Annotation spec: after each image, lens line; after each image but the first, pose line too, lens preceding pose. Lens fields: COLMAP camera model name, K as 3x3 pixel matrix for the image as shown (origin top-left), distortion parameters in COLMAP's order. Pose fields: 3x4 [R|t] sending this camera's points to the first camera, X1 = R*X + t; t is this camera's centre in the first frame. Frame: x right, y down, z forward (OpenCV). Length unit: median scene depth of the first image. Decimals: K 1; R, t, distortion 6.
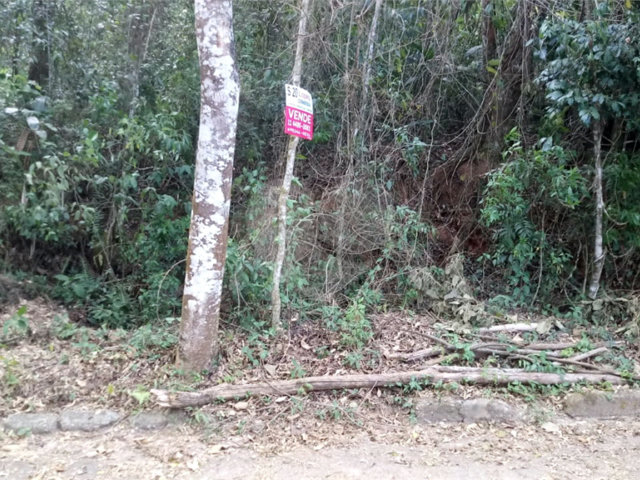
lens RADIAL K [[668.2, 0, 320.0], [0, 668.2, 240.0], [0, 0, 1]] dist [0.013596, 0.004785]
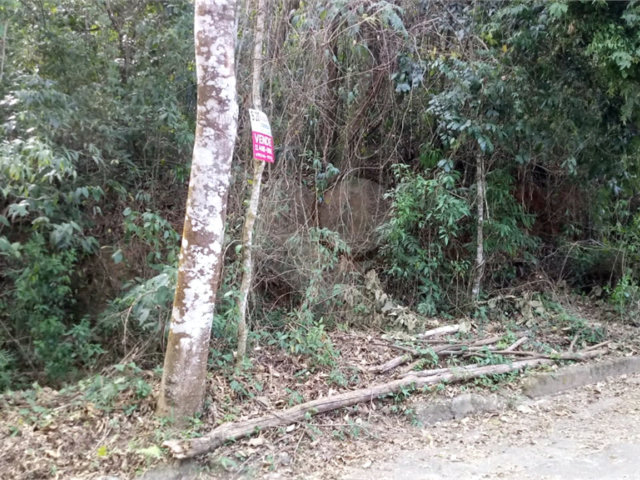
lens RADIAL K [[668.2, 0, 320.0], [0, 668.2, 240.0], [0, 0, 1]] dist [0.013596, 0.004785]
pose [[0.903723, -0.057714, 0.424210, -0.415878], [0.076704, 0.996666, -0.027812, -0.004634], [-0.421190, 0.057673, 0.905137, 0.083964]]
